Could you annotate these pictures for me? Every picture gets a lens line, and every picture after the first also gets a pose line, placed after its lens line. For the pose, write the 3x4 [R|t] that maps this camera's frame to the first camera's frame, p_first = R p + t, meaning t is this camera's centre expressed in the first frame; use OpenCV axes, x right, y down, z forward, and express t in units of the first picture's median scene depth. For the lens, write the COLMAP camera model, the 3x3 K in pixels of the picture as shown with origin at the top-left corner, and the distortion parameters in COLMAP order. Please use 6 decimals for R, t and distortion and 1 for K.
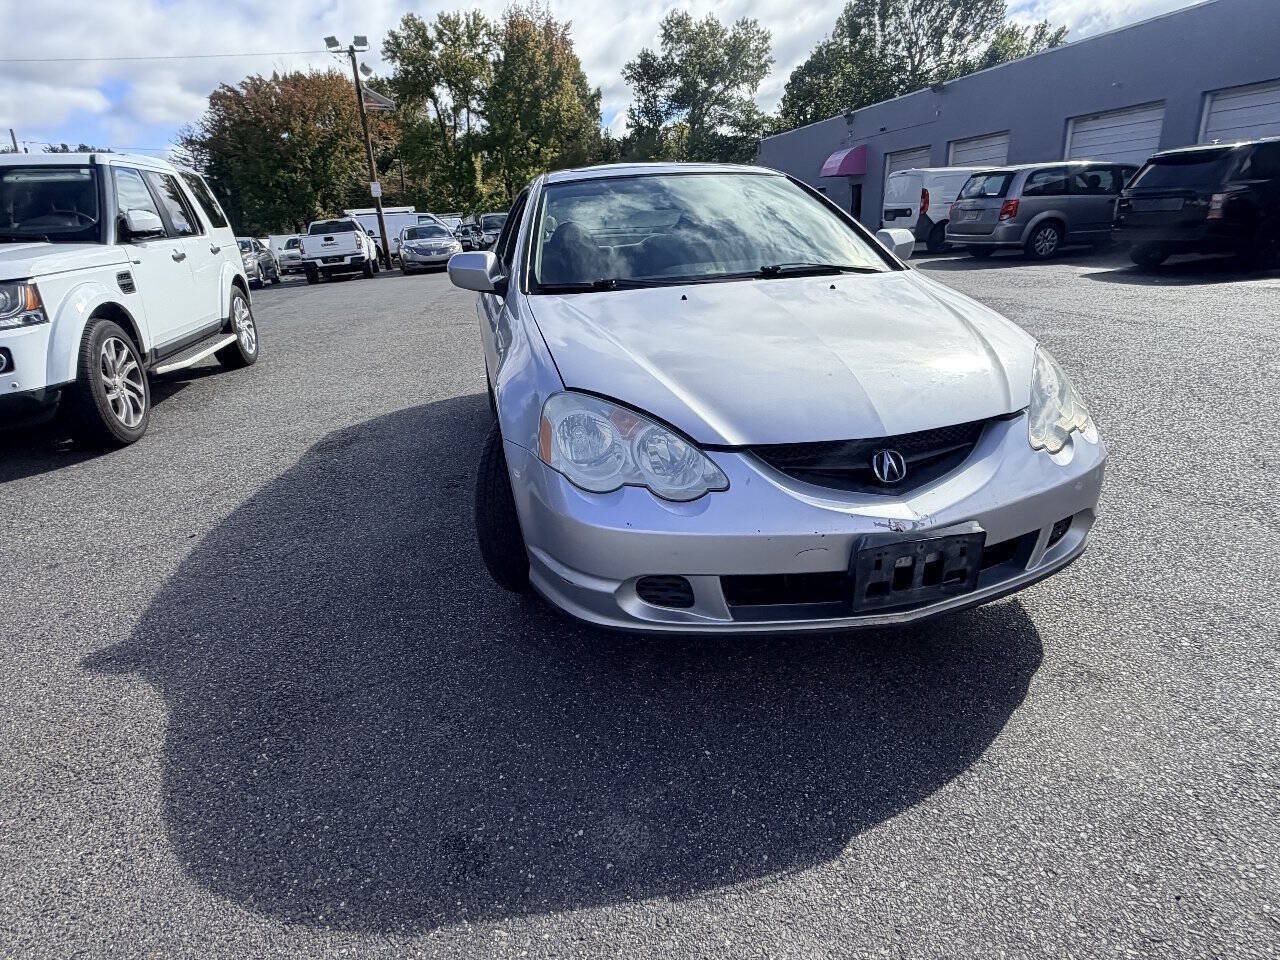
lens RADIAL K [[741.8, 0, 637.3], [0, 741.8, 479.2], [0, 0, 1]] dist [0.006195, -0.001763]
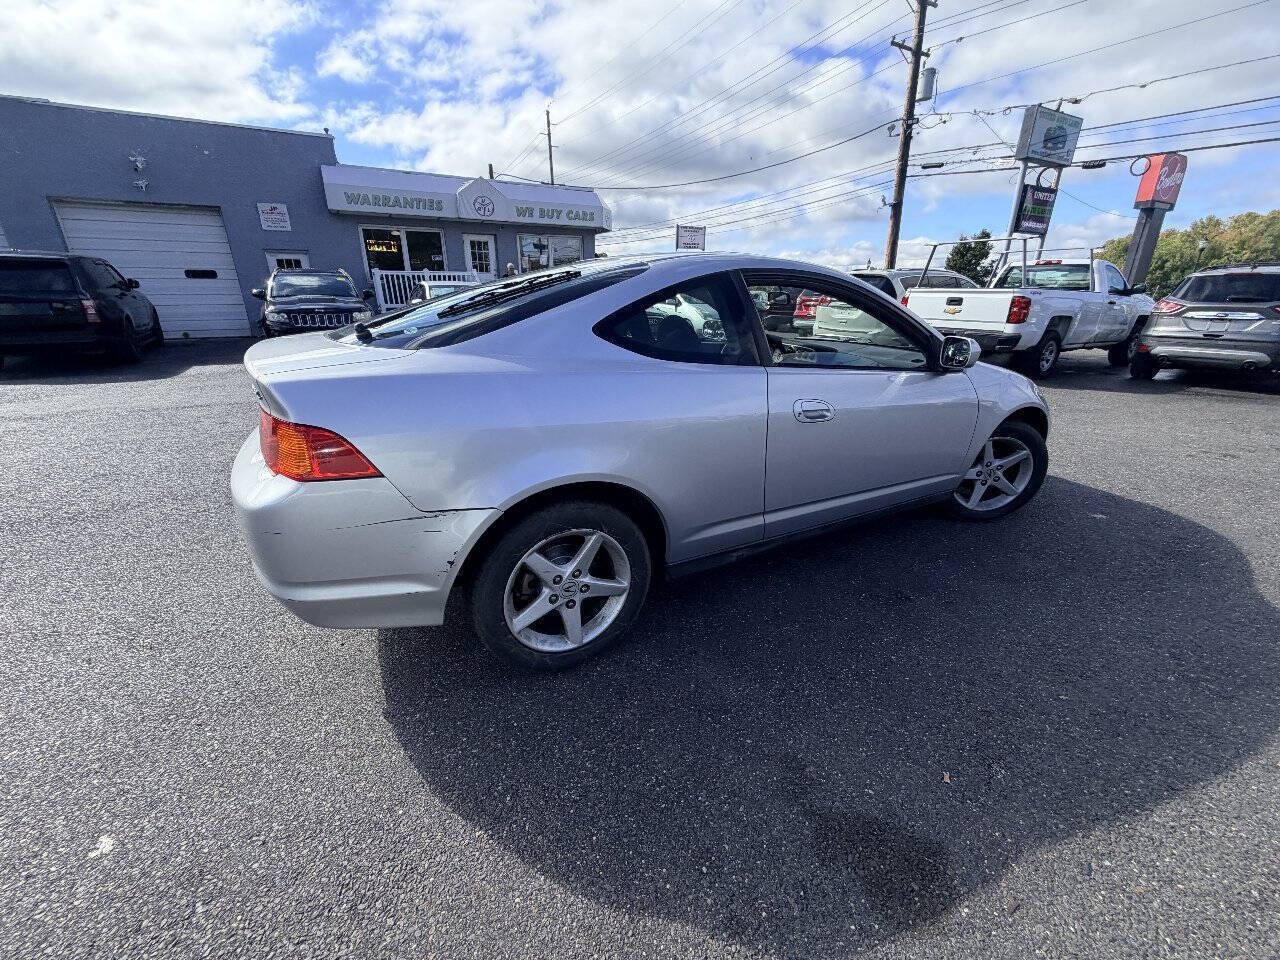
lens RADIAL K [[510.6, 0, 636.7], [0, 510.6, 473.9], [0, 0, 1]] dist [0.002048, -0.000261]
pose [[-0.272311, -0.278123, 0.921137, -0.046844], [0.325971, 0.874042, 0.360269, -0.030651], [-0.905312, 0.398369, -0.147351, 0.089652]]
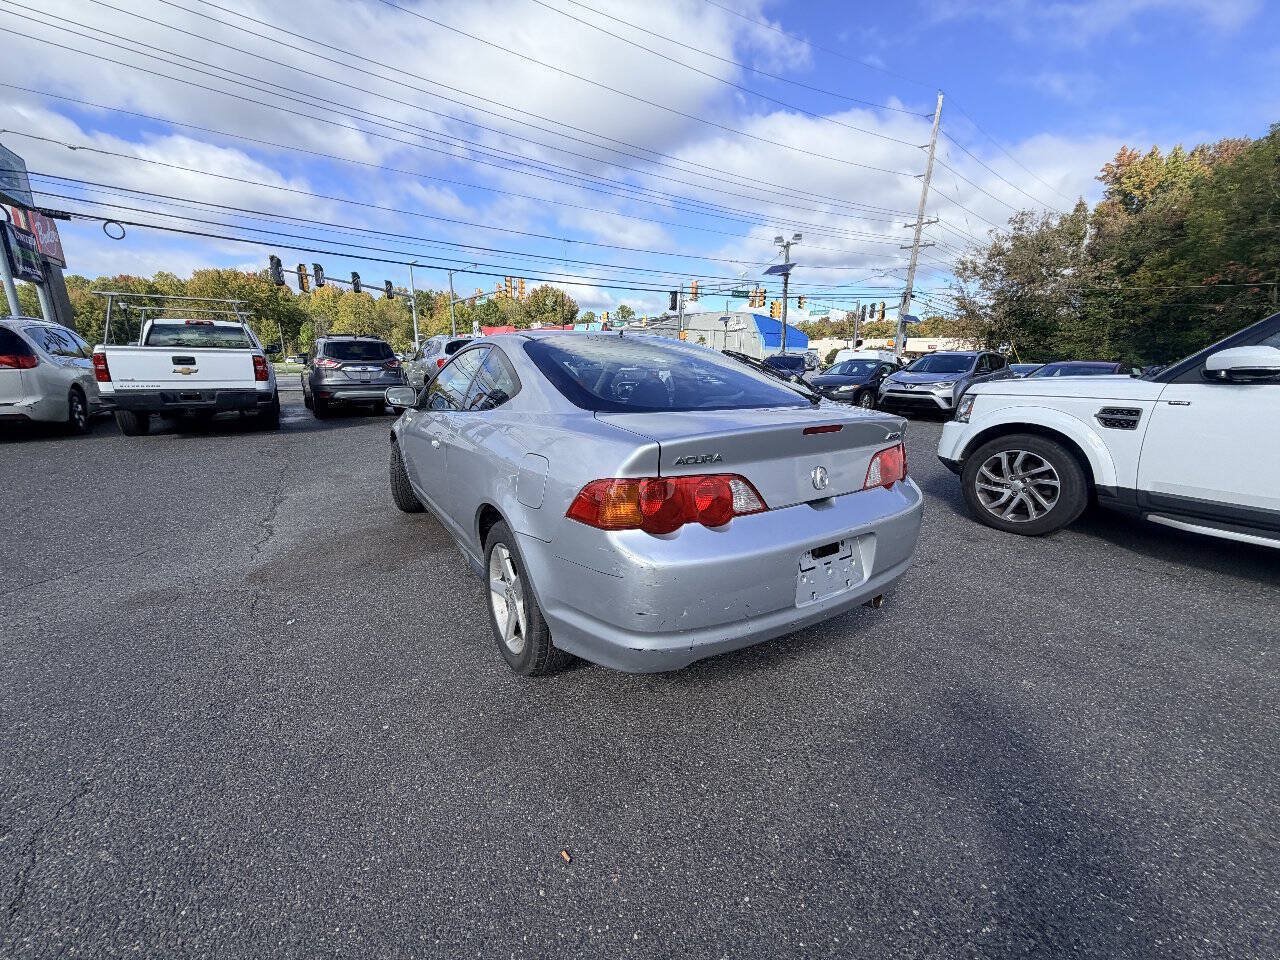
lens RADIAL K [[510.6, 0, 635.1], [0, 510.6, 477.5], [0, 0, 1]] dist [0.002048, -0.000261]
pose [[-0.939934, 0.110167, -0.323091, 0.015412], [-0.083823, 0.843021, 0.531309, -0.047163], [0.330905, 0.526478, -0.783150, 0.126911]]
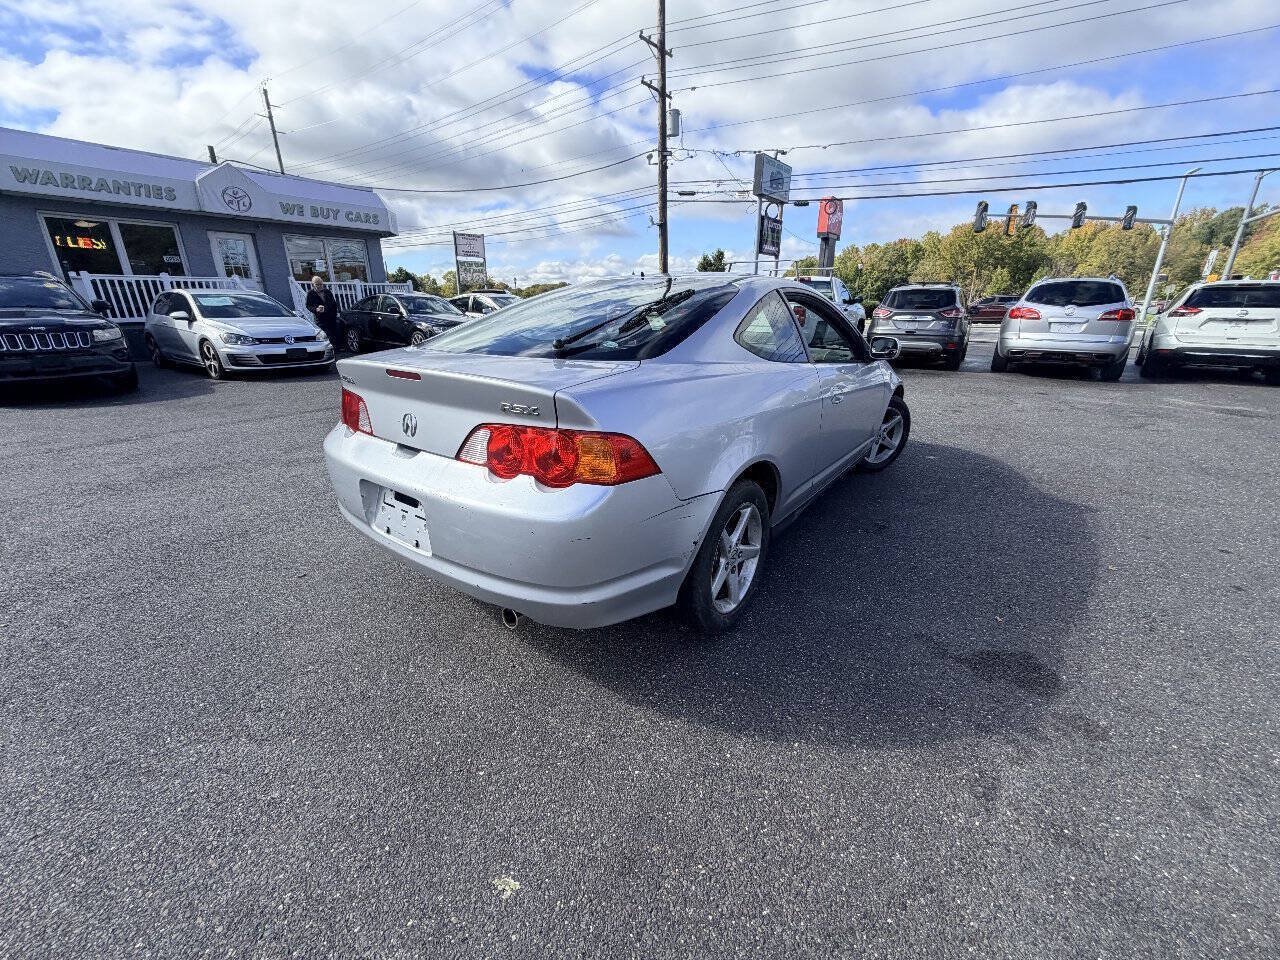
lens RADIAL K [[510.6, 0, 638.3], [0, 510.6, 475.8], [0, 0, 1]] dist [0.002048, -0.000261]
pose [[-0.647131, -0.201802, 0.735185, -0.040232], [0.278281, 0.835267, 0.474225, -0.039247], [-0.709775, 0.511474, -0.484370, 0.112113]]
